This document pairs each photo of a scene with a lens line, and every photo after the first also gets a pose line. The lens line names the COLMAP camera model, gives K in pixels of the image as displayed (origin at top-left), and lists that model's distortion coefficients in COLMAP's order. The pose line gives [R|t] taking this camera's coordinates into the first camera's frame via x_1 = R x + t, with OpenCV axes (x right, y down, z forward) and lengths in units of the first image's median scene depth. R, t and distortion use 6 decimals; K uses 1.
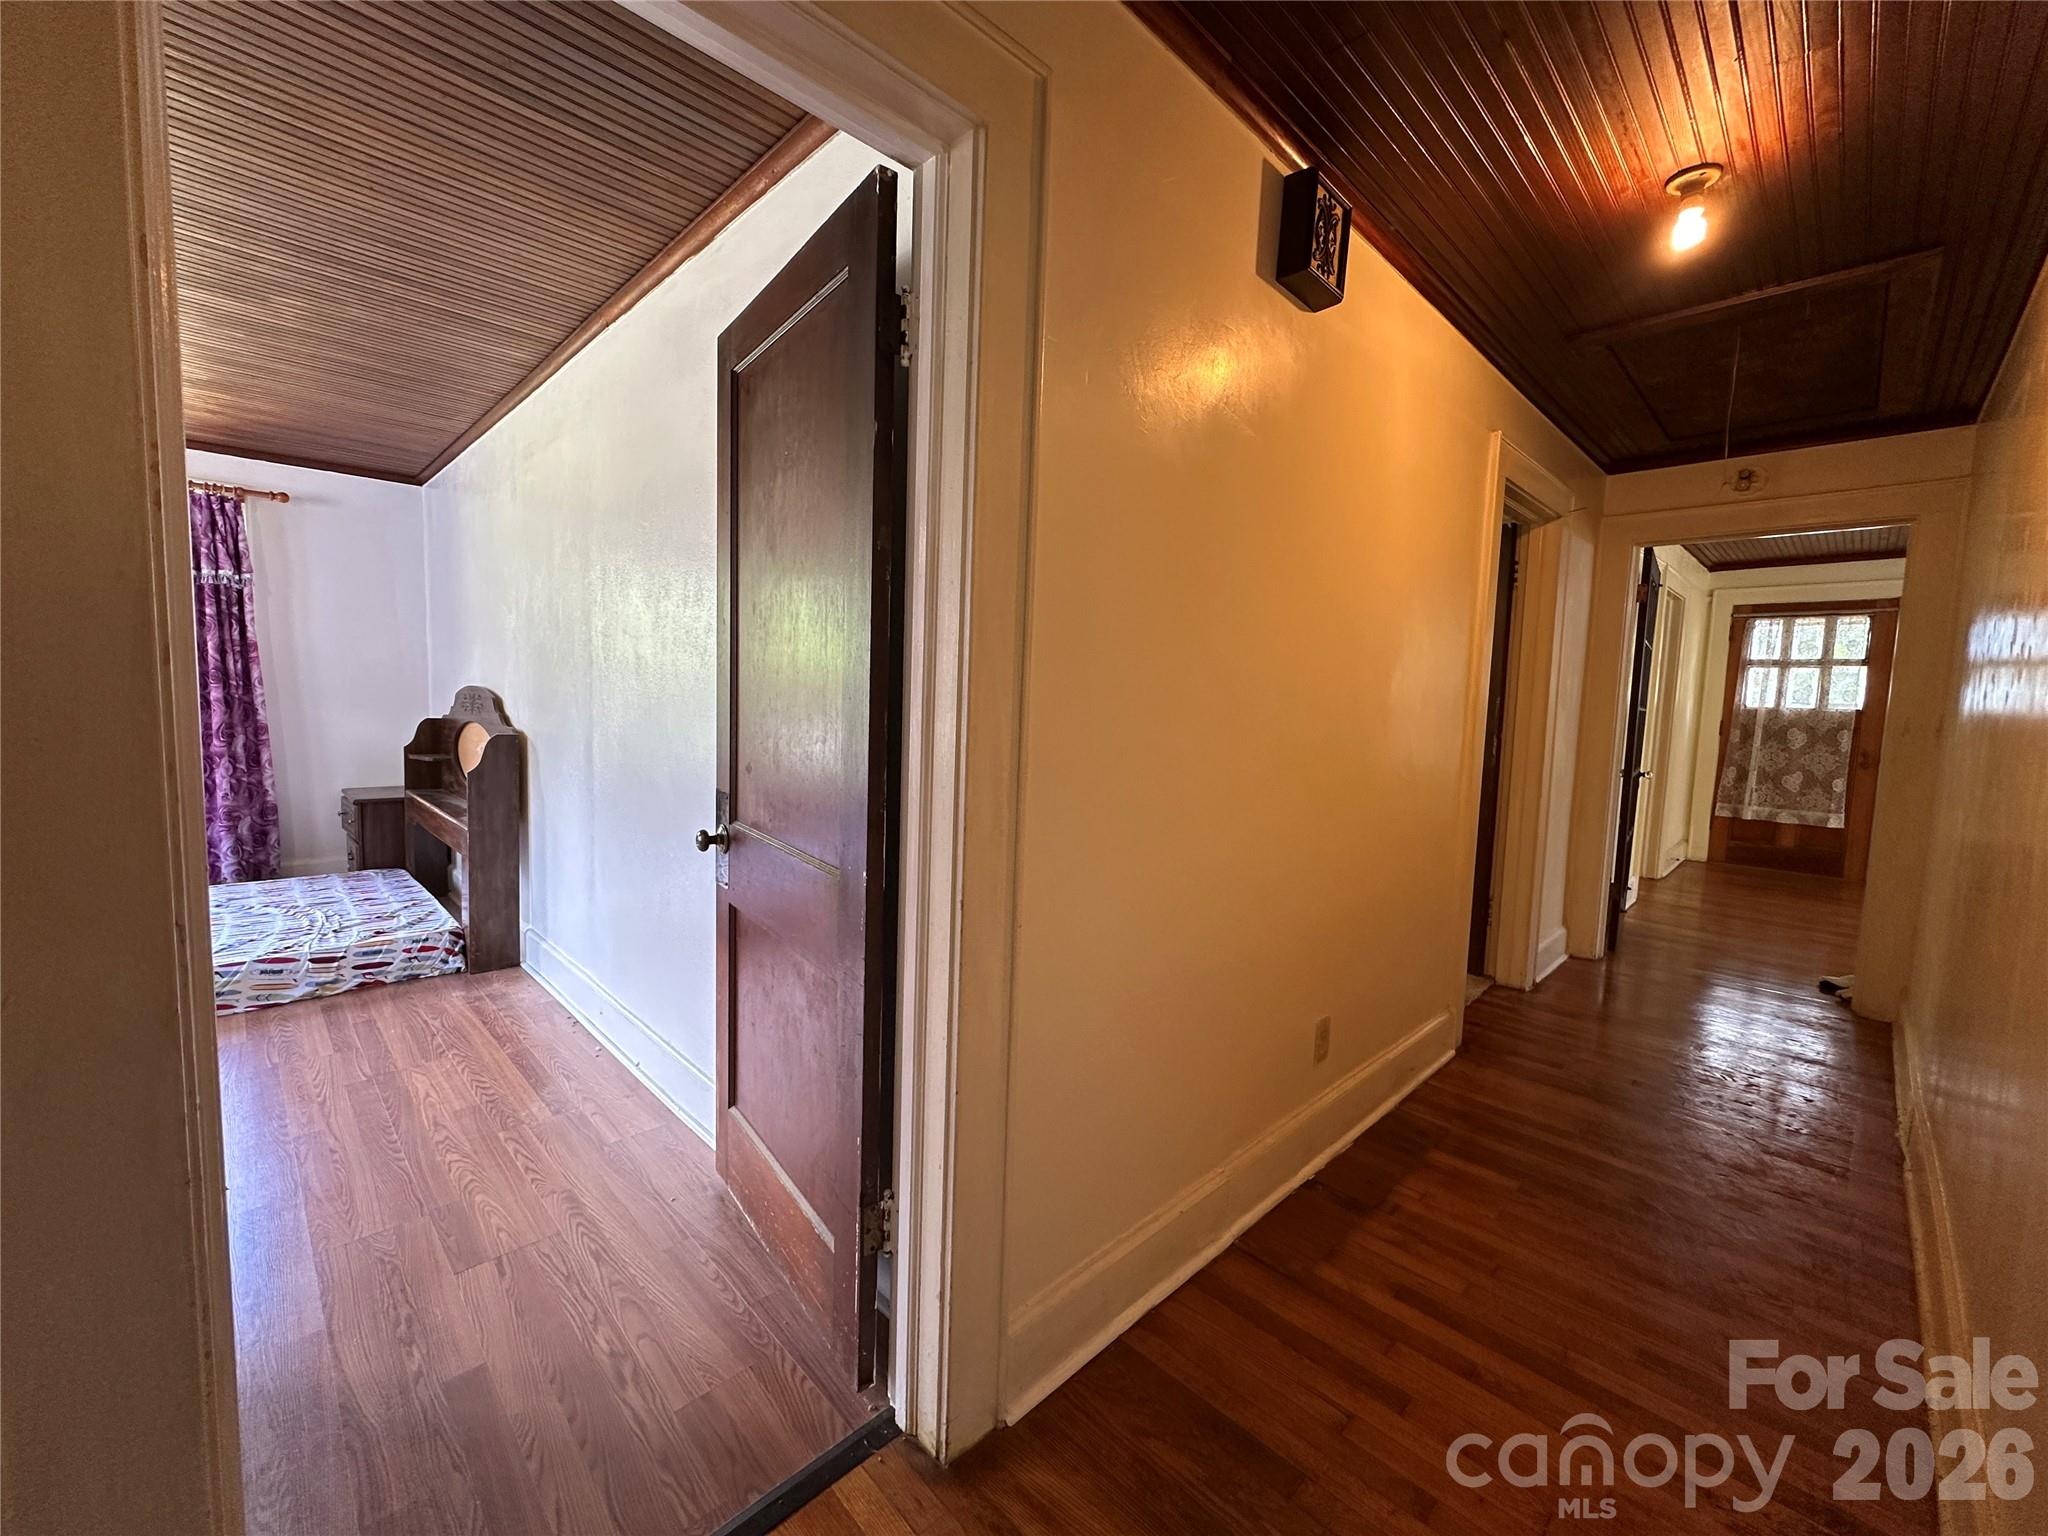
lens RADIAL K [[820.1, 0, 1023.5], [0, 820.1, 765.3], [0, 0, 1]] dist [-0.001912, -0.000120]
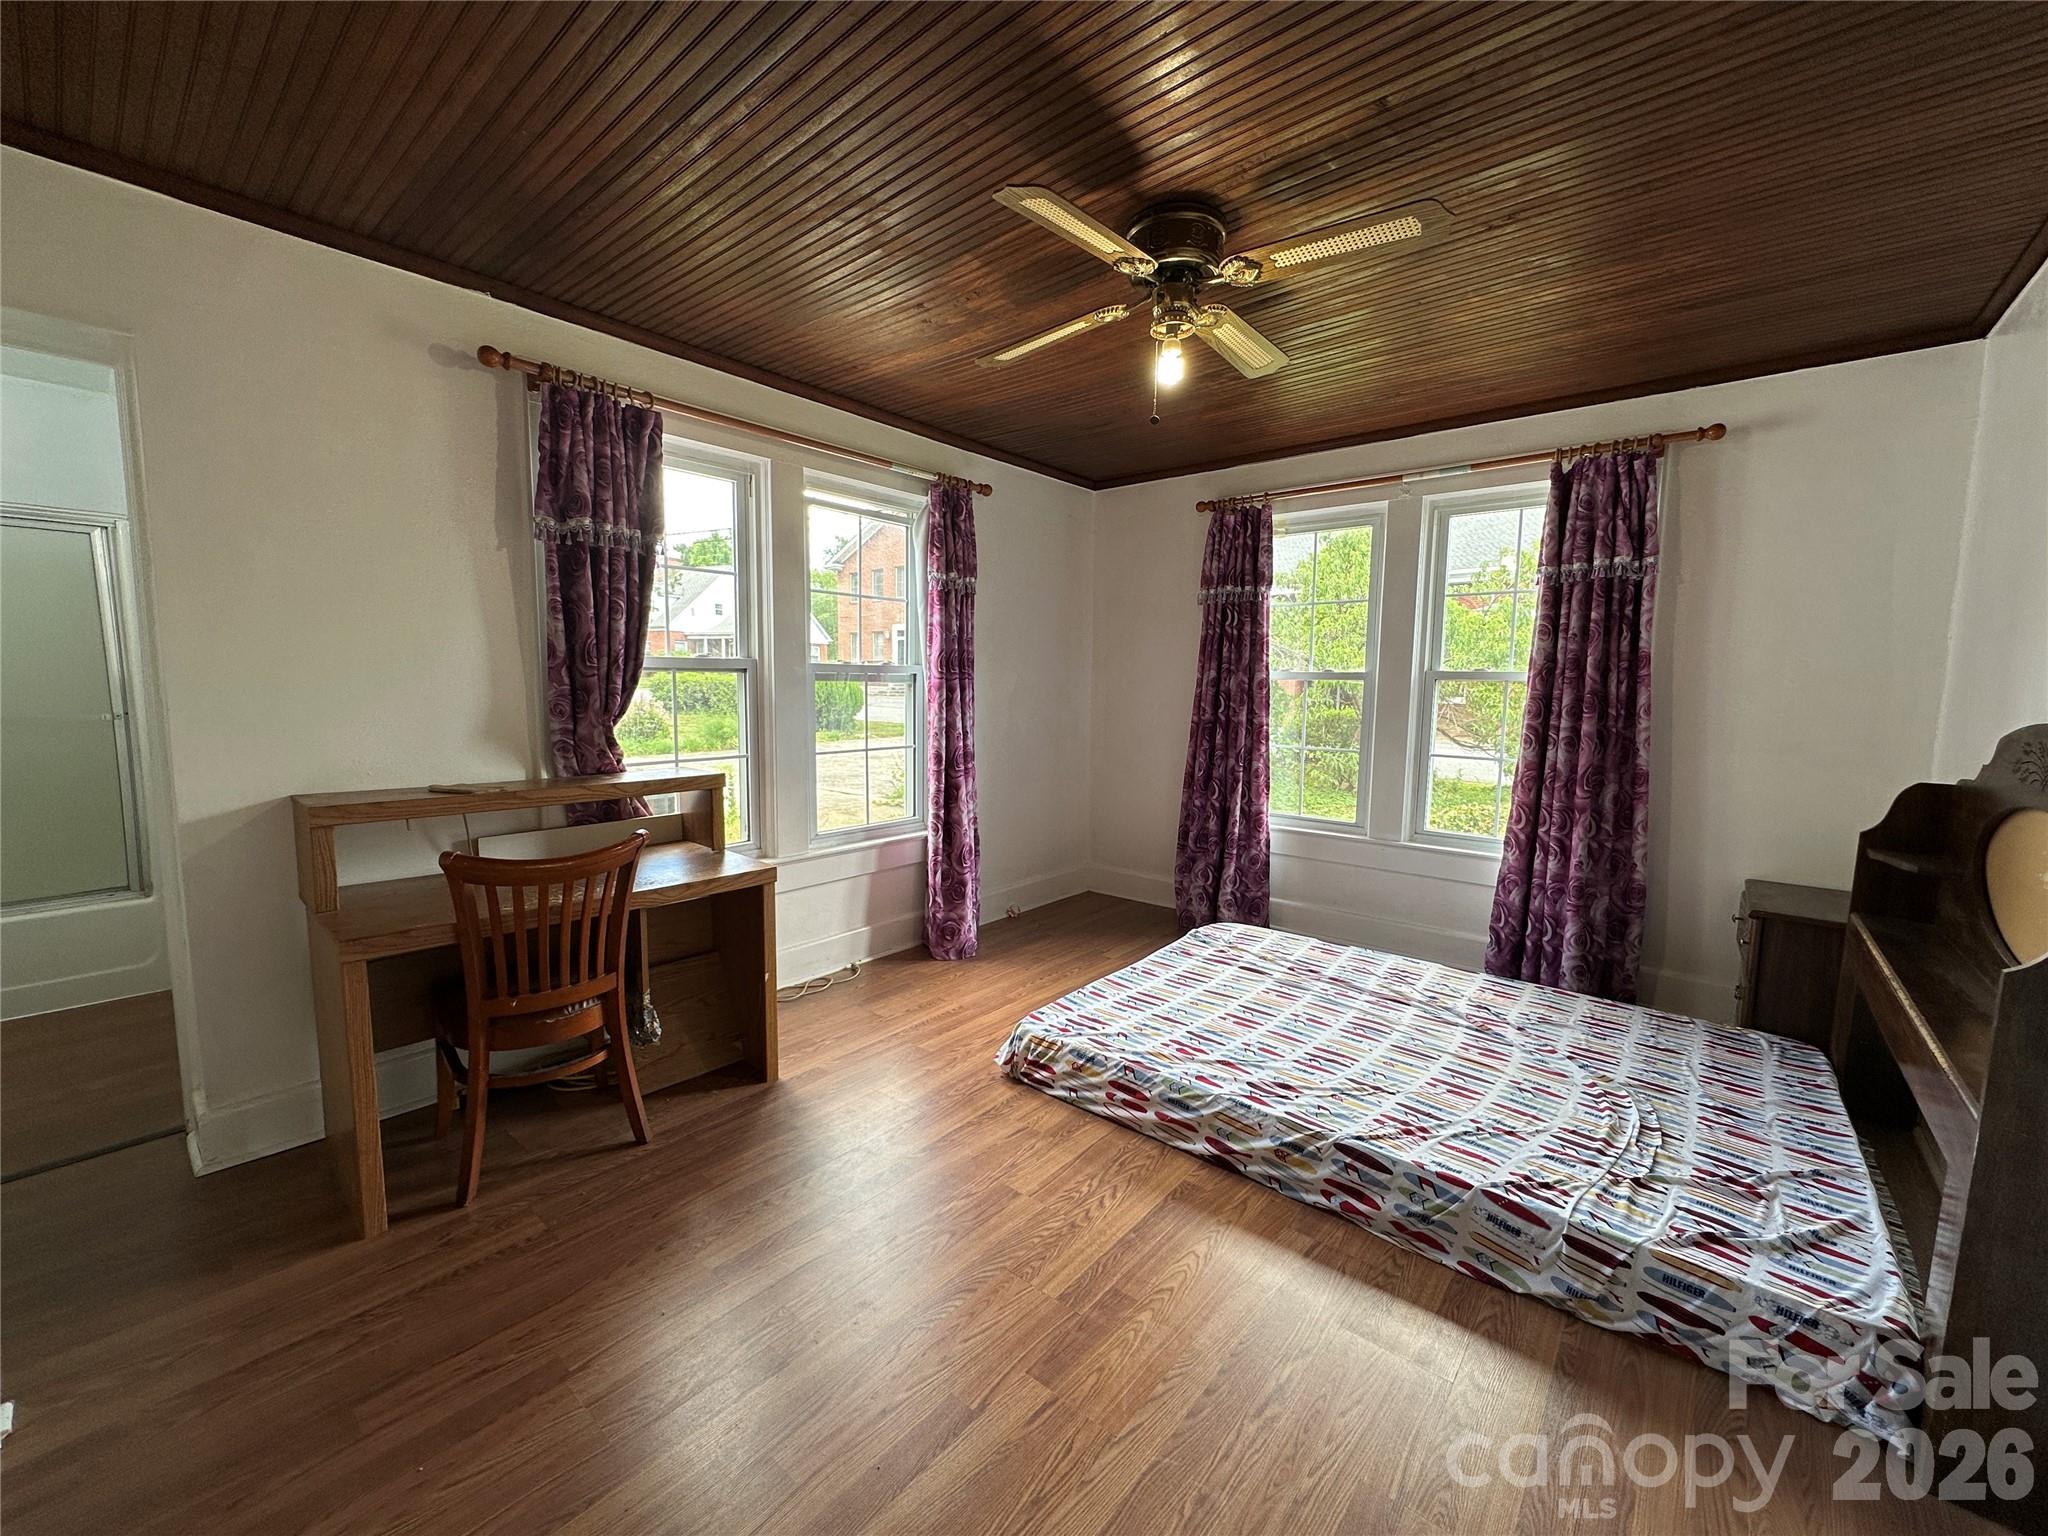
lens RADIAL K [[820.1, 0, 1023.5], [0, 820.1, 765.3], [0, 0, 1]] dist [-0.001912, -0.000120]
pose [[0.092146, 0.071681, -0.993162, -0.290326], [-0.095038, 0.993485, 0.062887, -0.049970], [0.991200, 0.088593, 0.098358, 0.417661]]
